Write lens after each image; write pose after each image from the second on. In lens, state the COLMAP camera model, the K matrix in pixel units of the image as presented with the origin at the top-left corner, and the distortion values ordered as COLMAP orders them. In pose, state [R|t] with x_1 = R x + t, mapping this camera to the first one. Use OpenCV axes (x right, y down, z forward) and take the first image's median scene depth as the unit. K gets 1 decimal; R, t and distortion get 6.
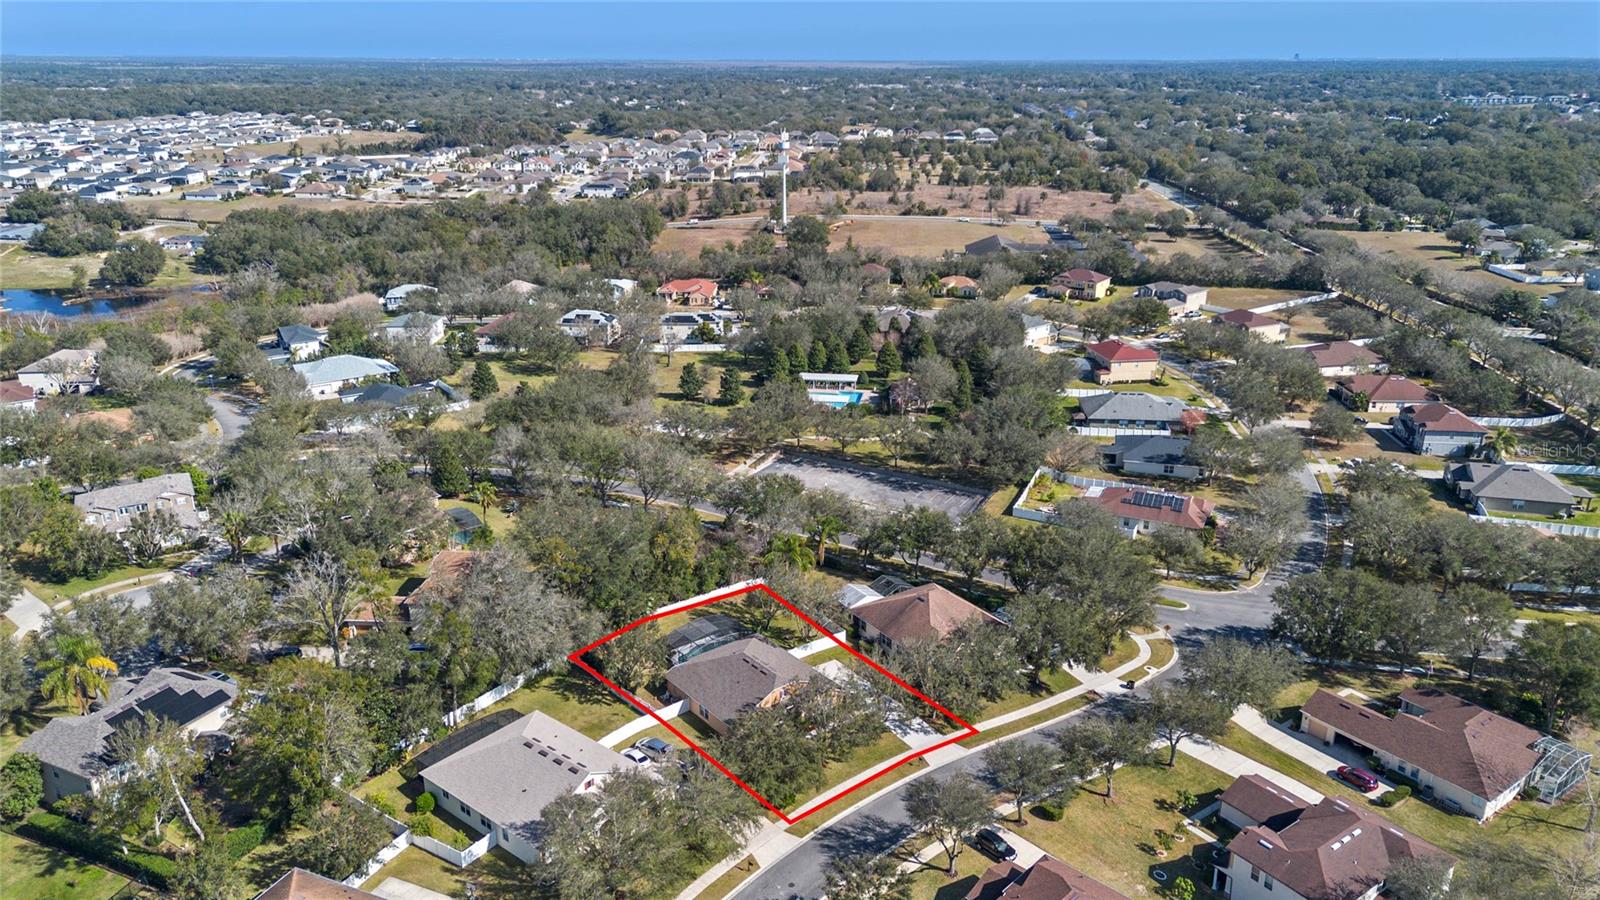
lens RADIAL K [[1125.4, 0, 794.7], [0, 1125.4, 446.9], [0, 0, 1]] dist [0.049341, -0.030975]
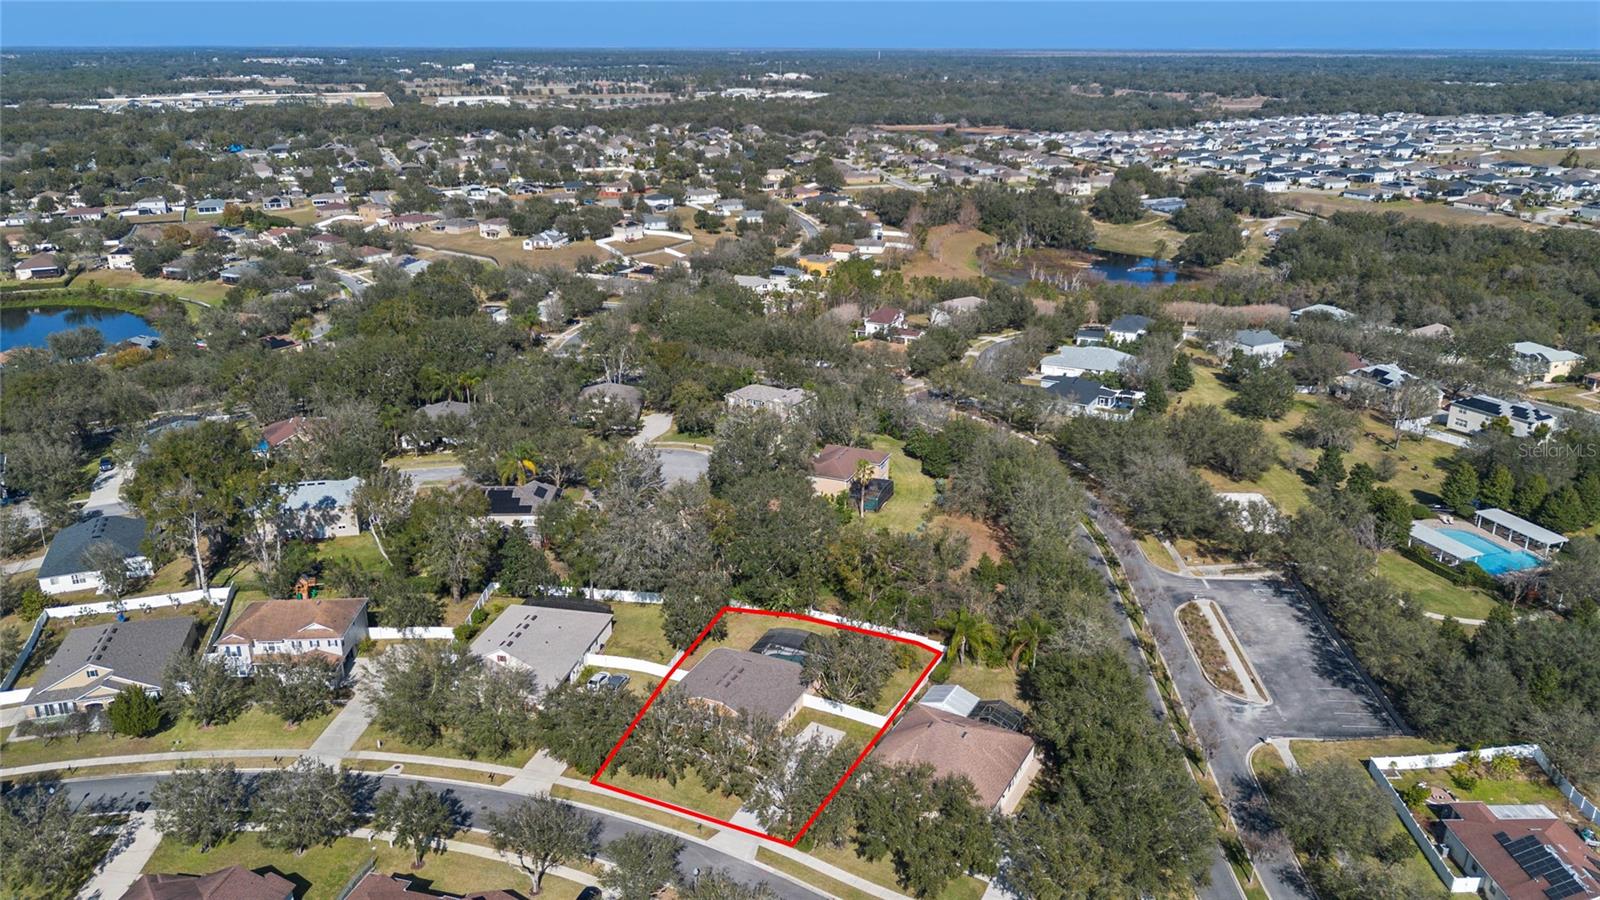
lens RADIAL K [[1125.4, 0, 803.2], [0, 1125.4, 454.6], [0, 0, 1]] dist [0.049341, -0.030975]
pose [[0.458249, 0.304802, -0.834928, 0.397854], [-0.295181, 0.938235, 0.180506, -0.099087], [0.838377, 0.163739, 0.519917, 0.250429]]
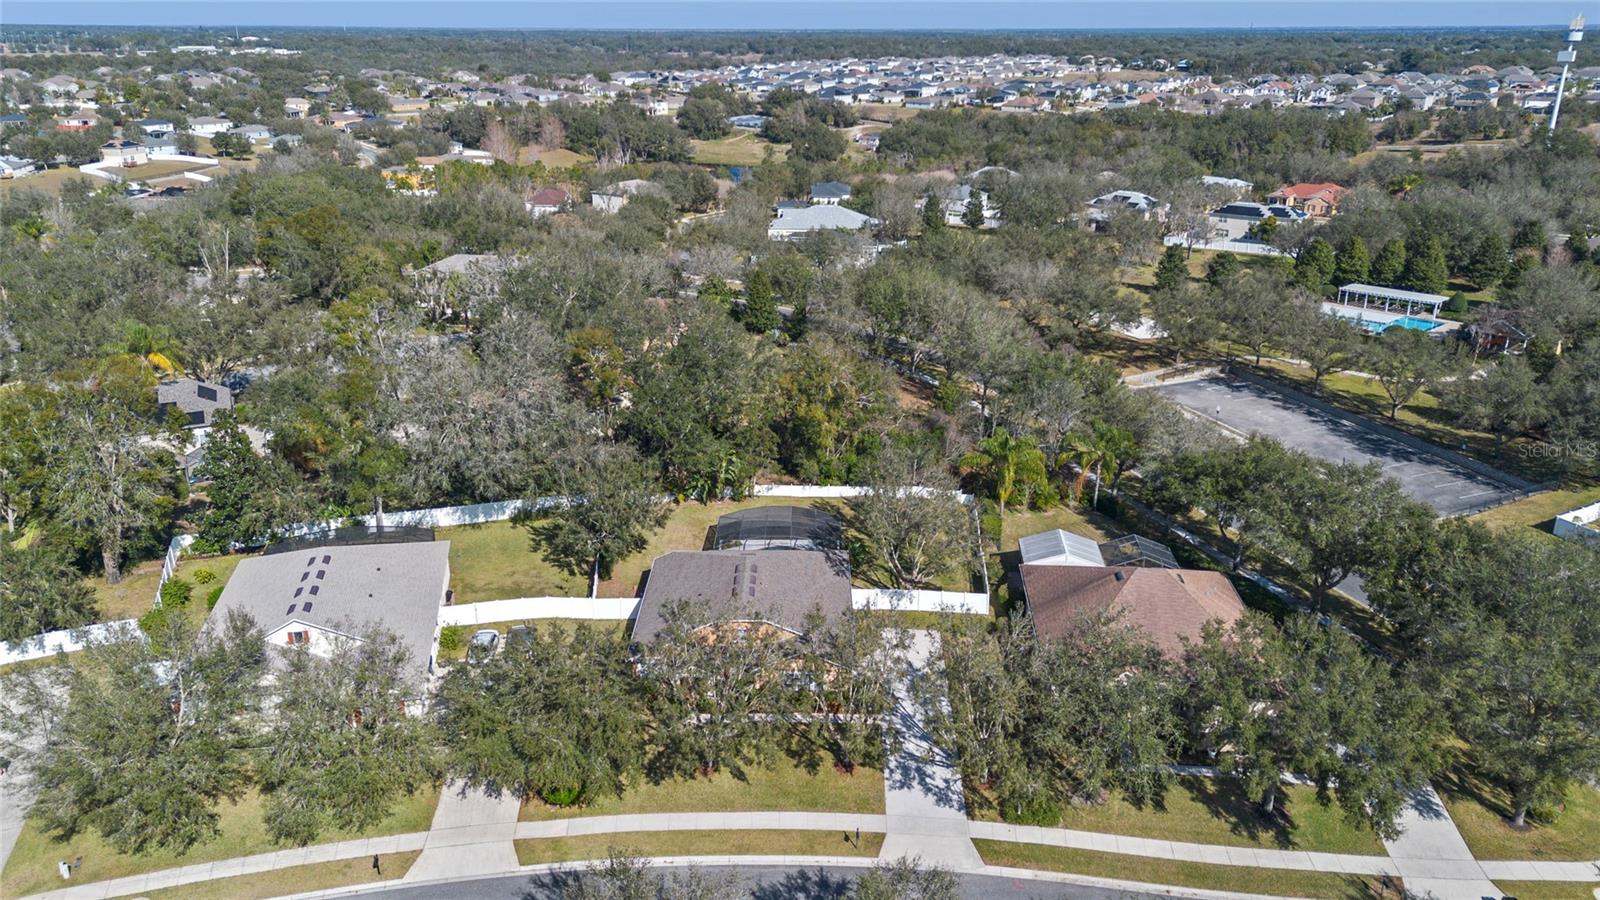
lens RADIAL K [[1125.4, 0, 799.7], [0, 1125.4, 453.7], [0, 0, 1]] dist [0.049341, -0.030975]
pose [[0.783293, 0.223263, -0.580177, 0.160512], [-0.206272, 0.973751, 0.096230, 0.034232], [0.586433, 0.044298, 0.808786, 0.273963]]
